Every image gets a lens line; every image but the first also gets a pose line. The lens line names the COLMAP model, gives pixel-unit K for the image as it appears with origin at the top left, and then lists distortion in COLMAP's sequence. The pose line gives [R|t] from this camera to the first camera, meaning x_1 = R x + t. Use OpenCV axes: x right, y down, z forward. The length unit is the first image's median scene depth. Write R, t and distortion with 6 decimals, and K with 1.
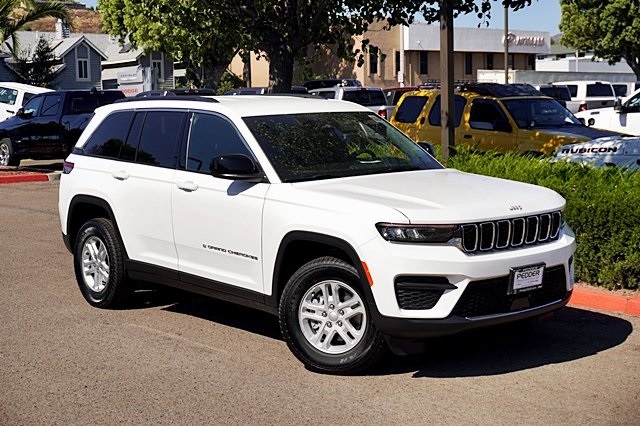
lens RADIAL K [[1171.5, 0, 331.8], [0, 1171.5, 200.7], [0, 0, 1]] dist [0.109978, 0.000000]
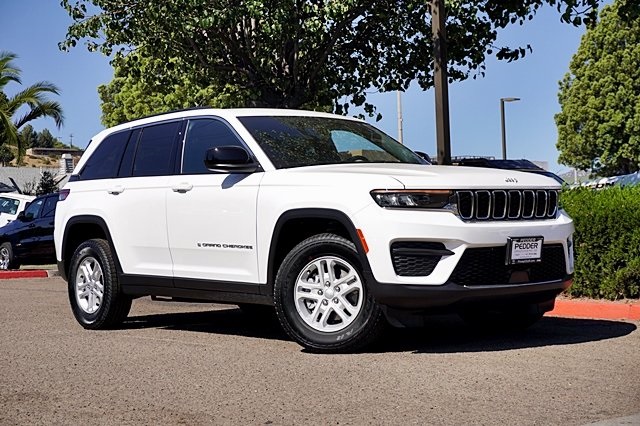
lens RADIAL K [[1171.5, 0, 335.7], [0, 1171.5, 208.3], [0, 0, 1]] dist [0.109978, 0.000000]
pose [[0.999848, -0.017431, 0.000763, 0.007068], [0.017388, 0.991862, -0.126125, 0.150712], [0.001441, 0.126119, 0.992014, 0.017997]]
